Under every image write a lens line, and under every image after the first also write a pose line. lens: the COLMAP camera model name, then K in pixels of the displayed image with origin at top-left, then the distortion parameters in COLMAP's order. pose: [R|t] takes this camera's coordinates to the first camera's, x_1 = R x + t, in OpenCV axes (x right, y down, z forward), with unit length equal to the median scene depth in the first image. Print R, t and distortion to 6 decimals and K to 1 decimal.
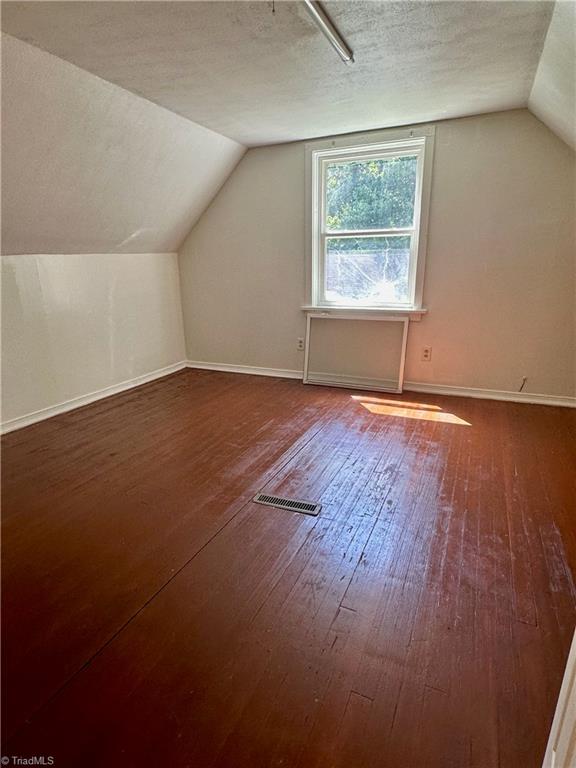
lens RADIAL K [[418.7, 0, 288.0], [0, 418.7, 384.0], [0, 0, 1]] dist [0.000996, 0.000186]
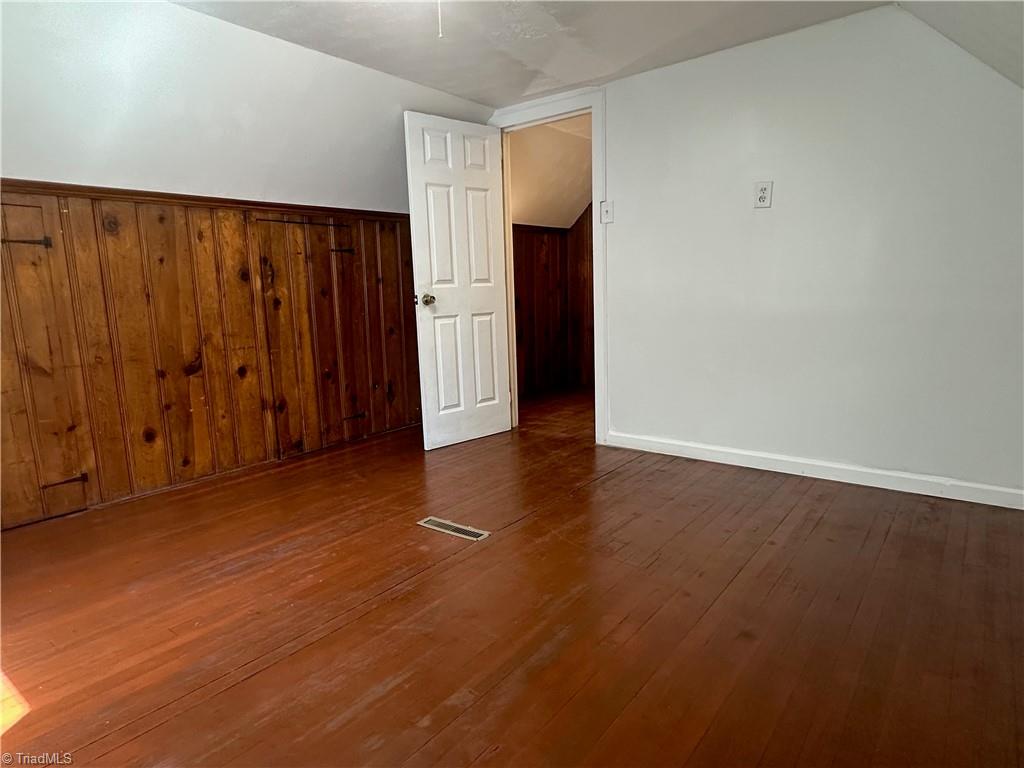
lens RADIAL K [[595.9, 0, 510.5], [0, 595.9, 383.5], [0, 0, 1]] dist [-0.005466, -0.000147]
pose [[-0.969964, 0.007148, 0.243144, -0.241462], [0.110454, 0.903520, 0.414066, -0.273876], [-0.216726, 0.428486, -0.877172, 1.107252]]
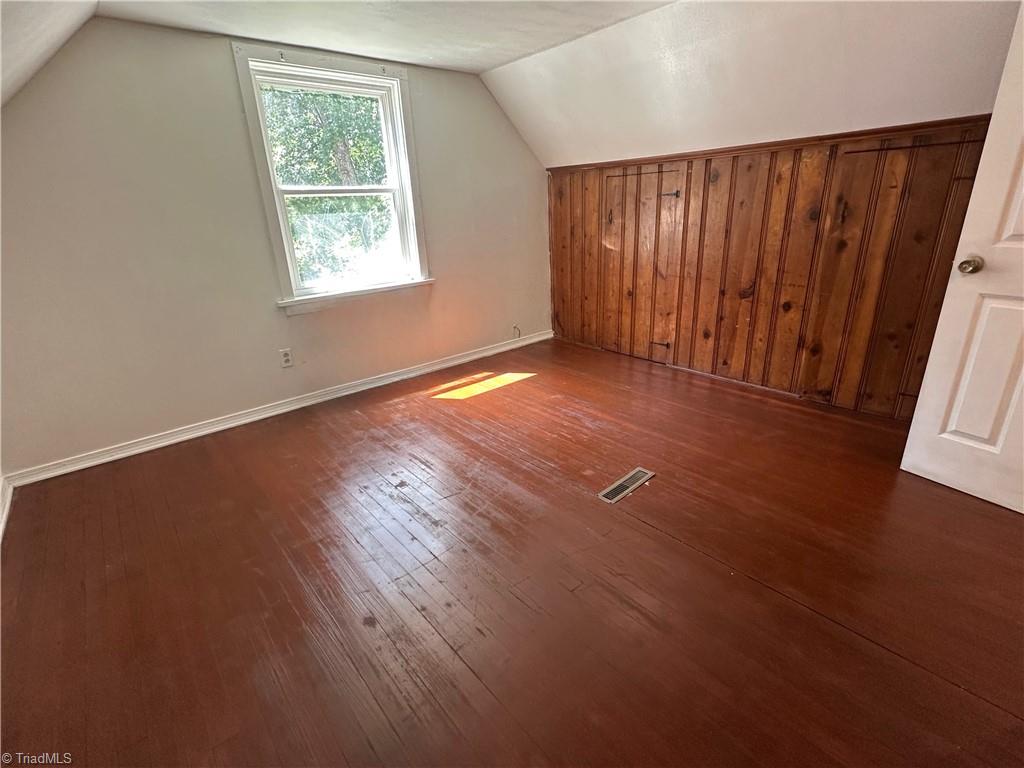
lens RADIAL K [[482.4, 0, 512.0], [0, 482.4, 384.0], [0, 0, 1]] dist [-0.005466, -0.000192]
pose [[0.422171, -0.315134, 0.849978, -0.555419], [0.287223, 0.935823, 0.204302, -0.127834], [-0.859811, 0.157883, 0.485591, 0.383256]]
